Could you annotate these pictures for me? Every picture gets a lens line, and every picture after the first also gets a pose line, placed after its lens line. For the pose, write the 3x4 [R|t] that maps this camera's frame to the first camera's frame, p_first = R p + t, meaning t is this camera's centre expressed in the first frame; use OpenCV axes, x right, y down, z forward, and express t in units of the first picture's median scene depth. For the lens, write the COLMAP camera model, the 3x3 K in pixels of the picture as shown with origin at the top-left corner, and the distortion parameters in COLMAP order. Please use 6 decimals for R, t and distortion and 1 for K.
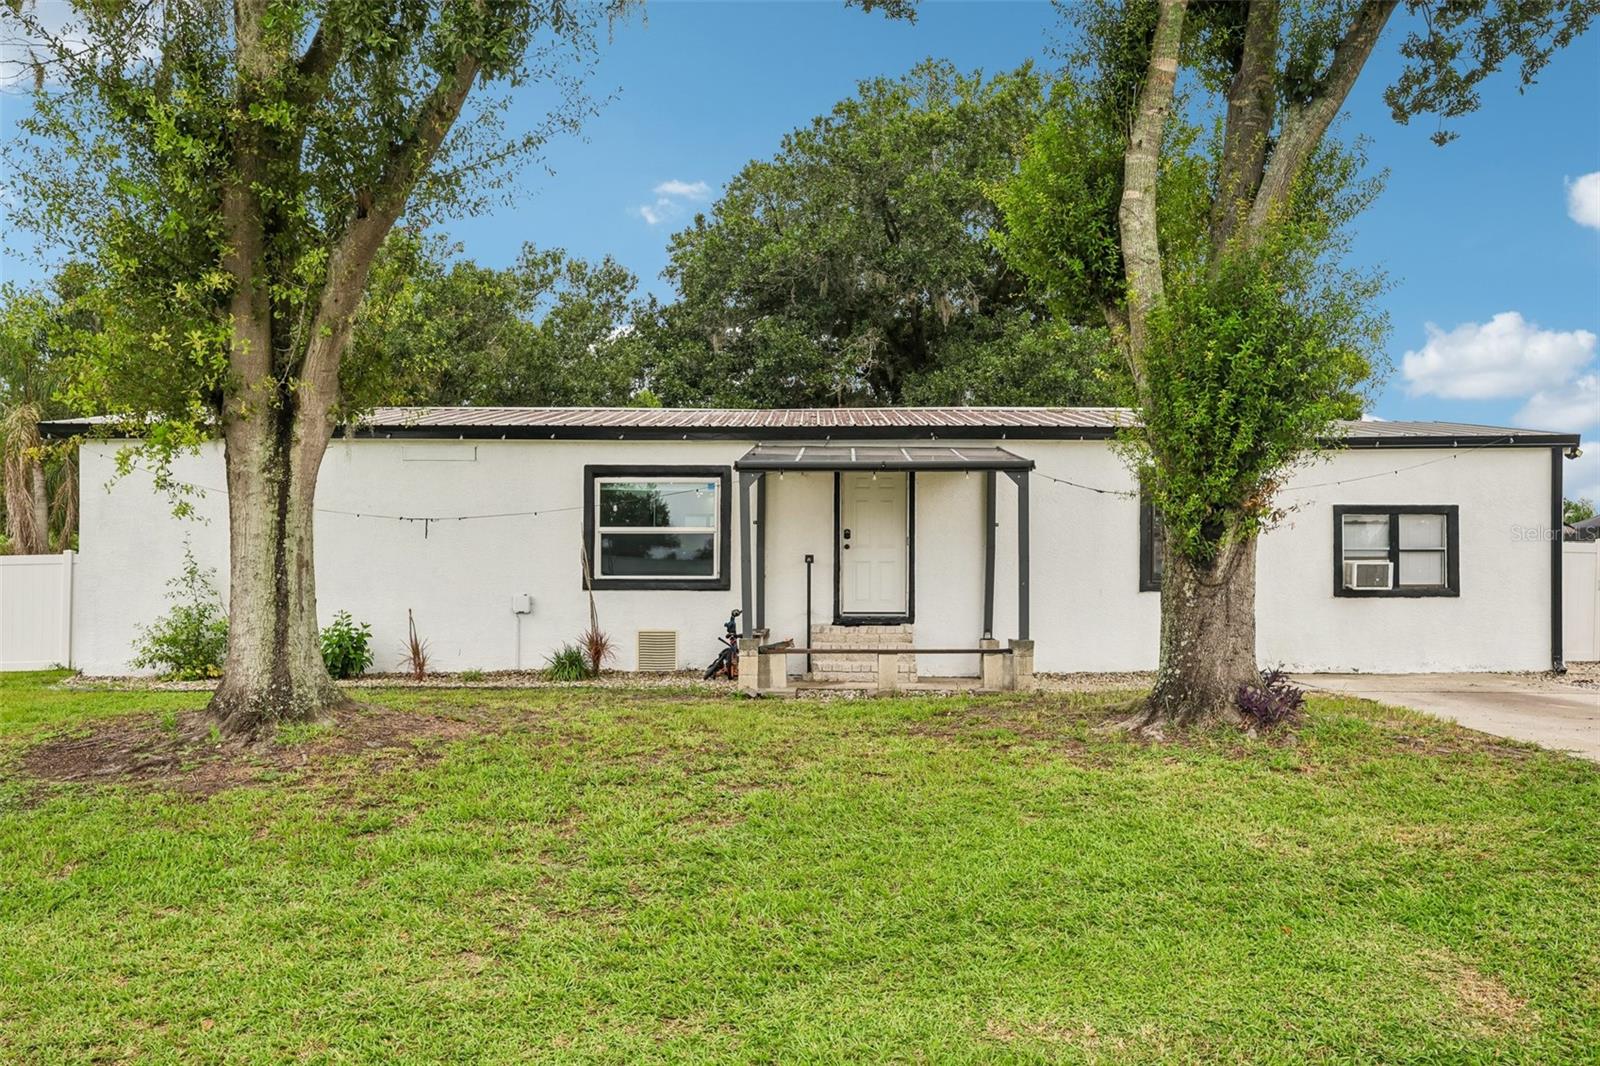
lens RADIAL K [[1280.6, 0, 801.8], [0, 1280.6, 594.8], [0, 0, 1]] dist [0.006896, -0.000562]
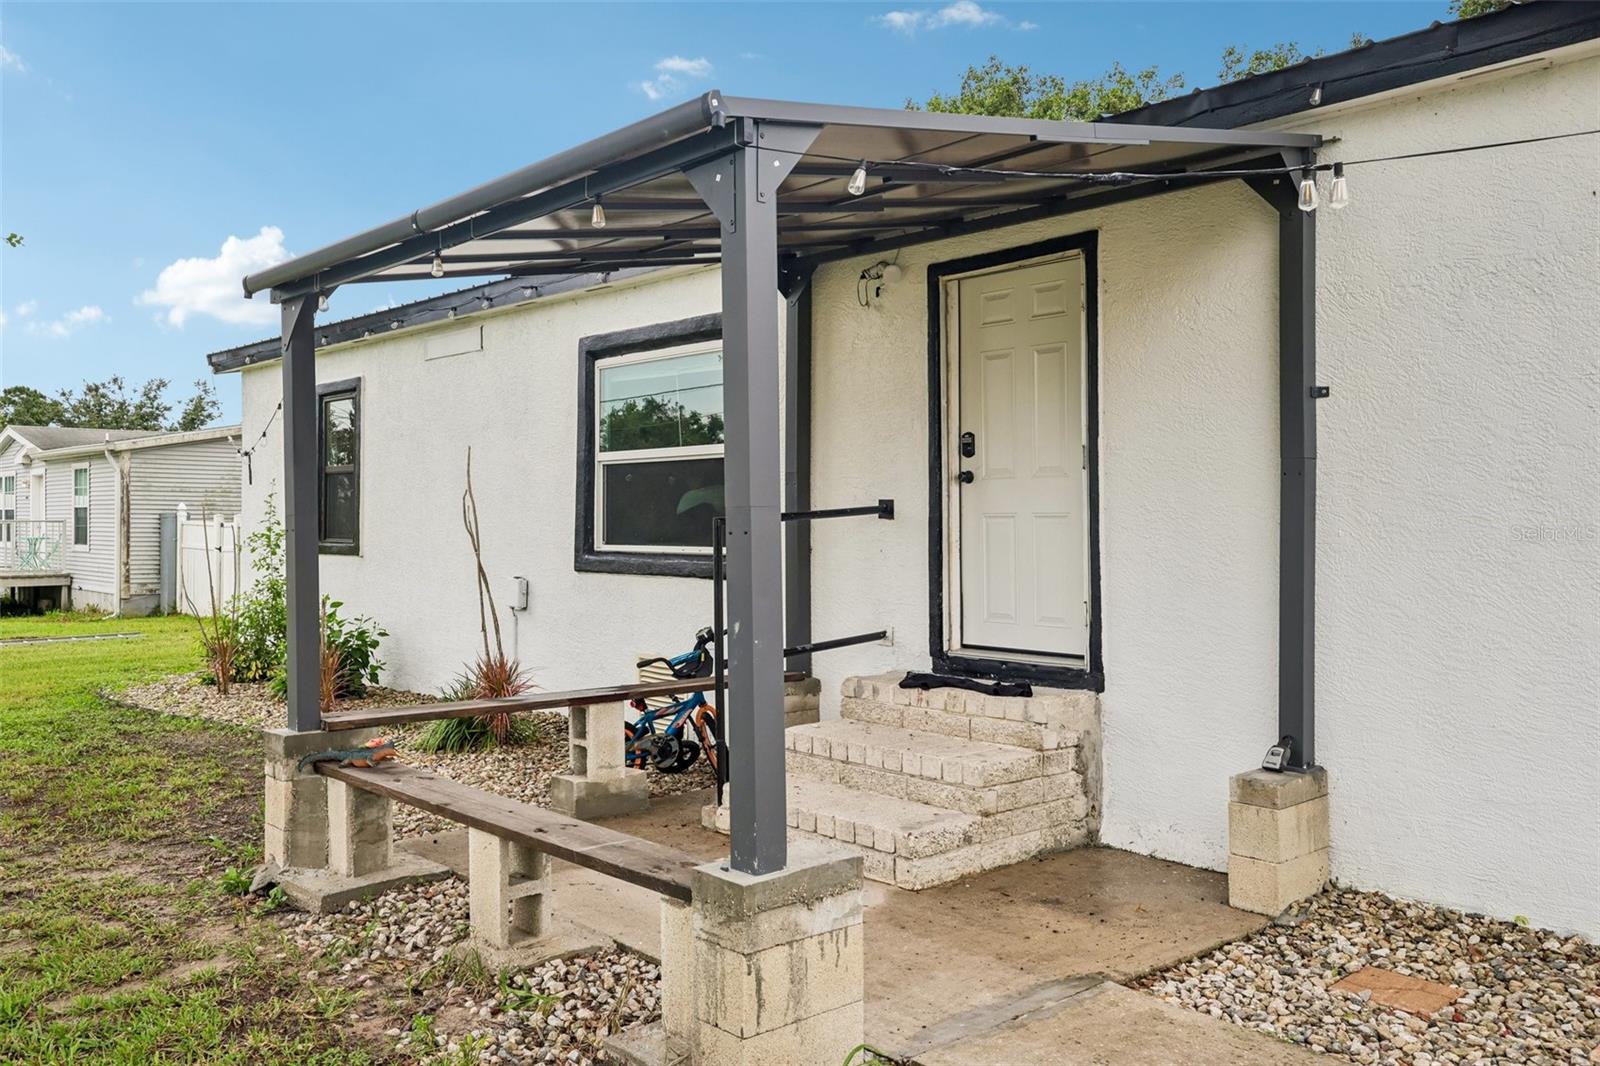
lens RADIAL K [[1331.9, 0, 755.3], [0, 1331.9, 420.9], [0, 0, 1]] dist [0.033324, 0.001064]
pose [[0.677016, -0.058893, -0.733608, 0.298330], [-0.001131, 0.996709, -0.081058, -0.021831], [0.735967, 0.055707, 0.674721, 0.689490]]
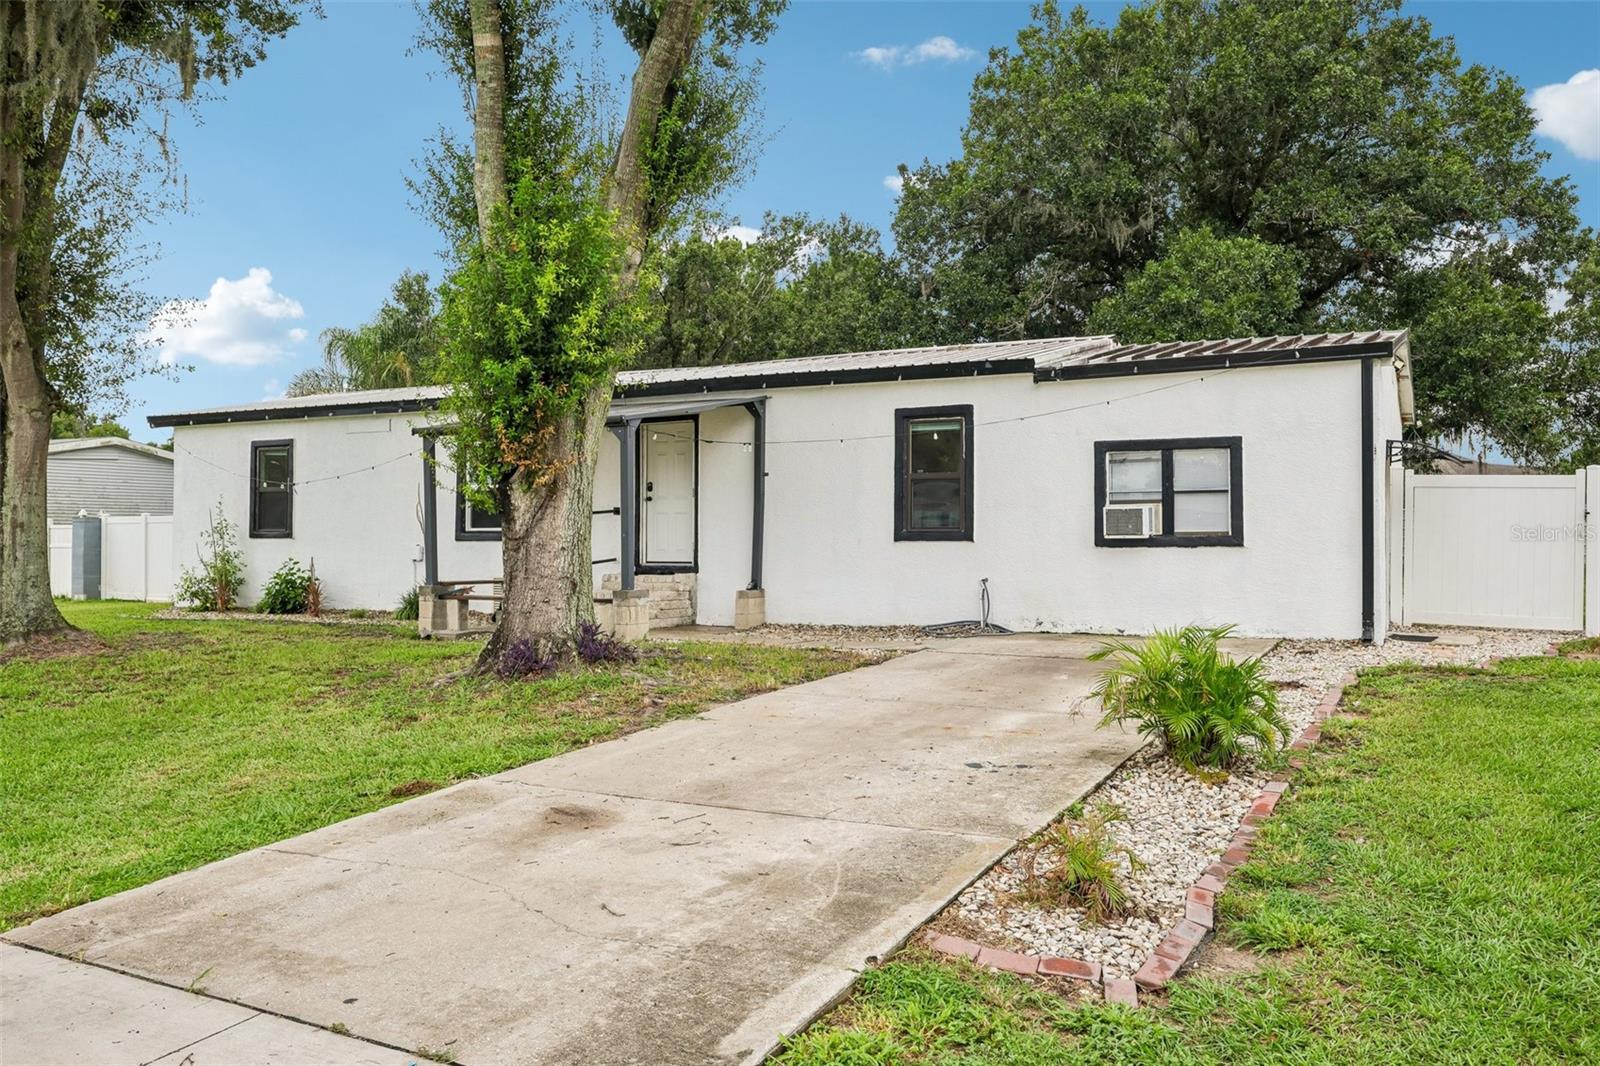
lens RADIAL K [[1289.6, 0, 773.4], [0, 1289.6, 526.1], [0, 0, 1]] dist [0.009530, 0.001591]
pose [[0.881258, -0.008179, -0.472565, 0.635386], [0.003550, 0.999937, -0.010686, -0.003716], [0.472623, 0.007740, 0.881231, 0.121906]]
